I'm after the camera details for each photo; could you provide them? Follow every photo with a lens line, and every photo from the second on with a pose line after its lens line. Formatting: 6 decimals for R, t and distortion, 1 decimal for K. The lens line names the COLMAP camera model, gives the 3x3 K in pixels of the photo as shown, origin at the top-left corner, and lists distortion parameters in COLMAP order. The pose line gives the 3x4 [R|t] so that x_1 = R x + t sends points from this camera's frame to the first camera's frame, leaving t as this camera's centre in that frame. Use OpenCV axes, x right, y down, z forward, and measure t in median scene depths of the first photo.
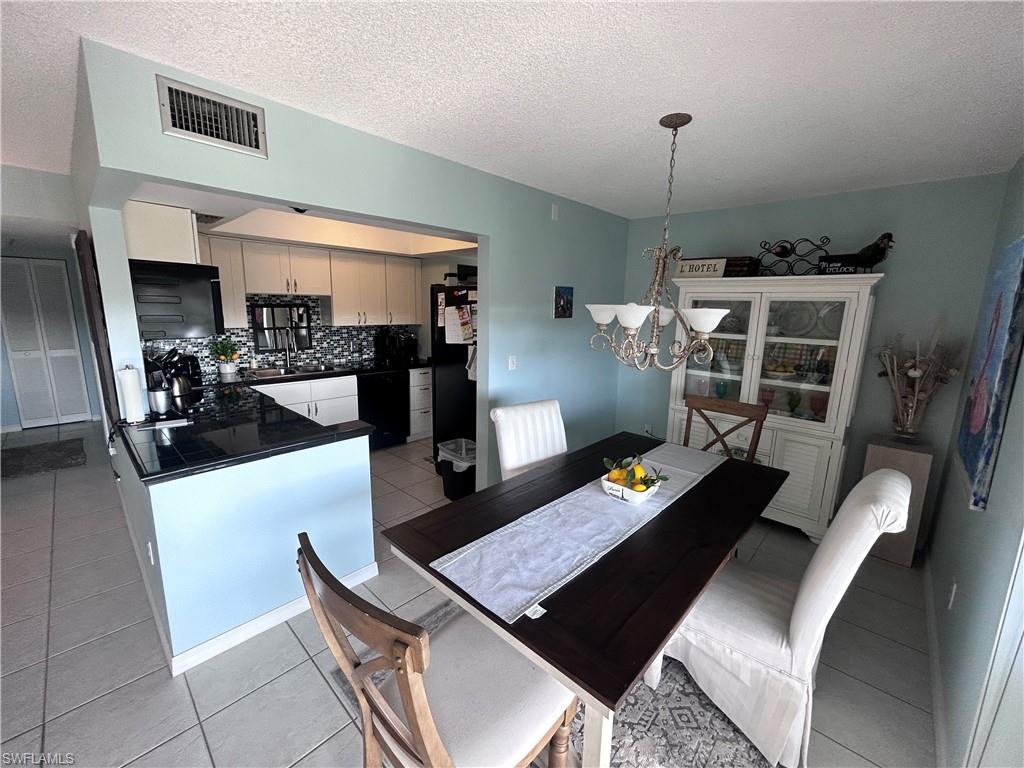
lens RADIAL K [[416.3, 0, 505.7], [0, 416.3, 381.7], [0, 0, 1]] dist [0.004197, -0.000570]
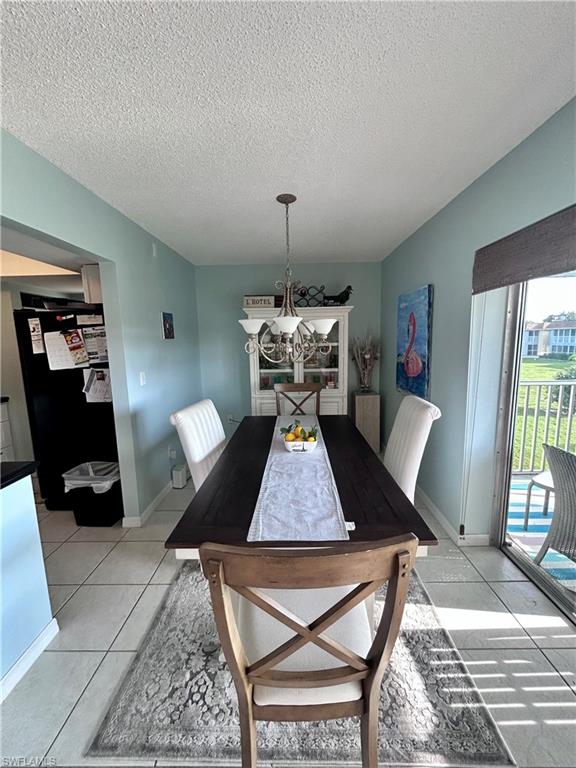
lens RADIAL K [[312.2, 0, 290.6], [0, 312.2, 382.0], [0, 0, 1]] dist [0.004197, -0.000570]
pose [[0.734902, -0.133053, 0.664993, -0.240907], [0.160793, 0.986791, 0.019742, 0.010343], [-0.658835, 0.092418, 0.746589, 0.107995]]
